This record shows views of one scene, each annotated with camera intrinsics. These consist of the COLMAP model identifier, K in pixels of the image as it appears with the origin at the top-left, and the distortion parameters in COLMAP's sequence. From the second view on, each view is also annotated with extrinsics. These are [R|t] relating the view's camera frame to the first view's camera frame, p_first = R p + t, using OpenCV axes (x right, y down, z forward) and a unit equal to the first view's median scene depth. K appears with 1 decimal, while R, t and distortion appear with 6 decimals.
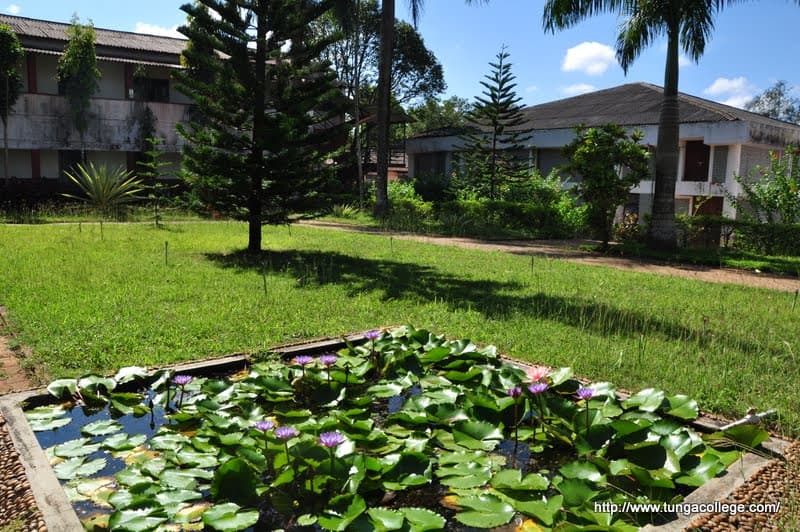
lens RADIAL K [[645.9, 0, 395.0], [0, 645.9, 267.6], [0, 0, 1]] dist [-0.150370, 0.136788]
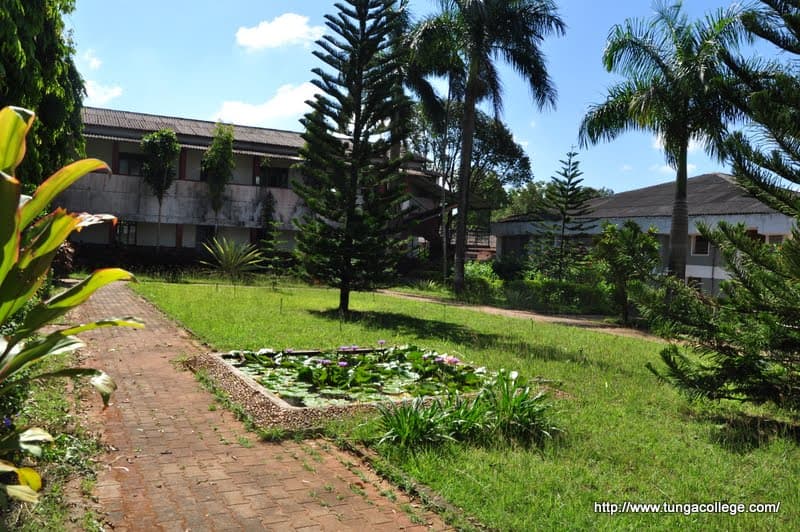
lens RADIAL K [[645.9, 0, 395.0], [0, 645.9, 267.6], [0, 0, 1]] dist [-0.150370, 0.136788]
pose [[0.985866, 0.032960, -0.164264, 0.052390], [-0.051953, 0.992269, -0.112709, 0.015383], [0.159279, 0.119650, 0.979956, -0.157998]]
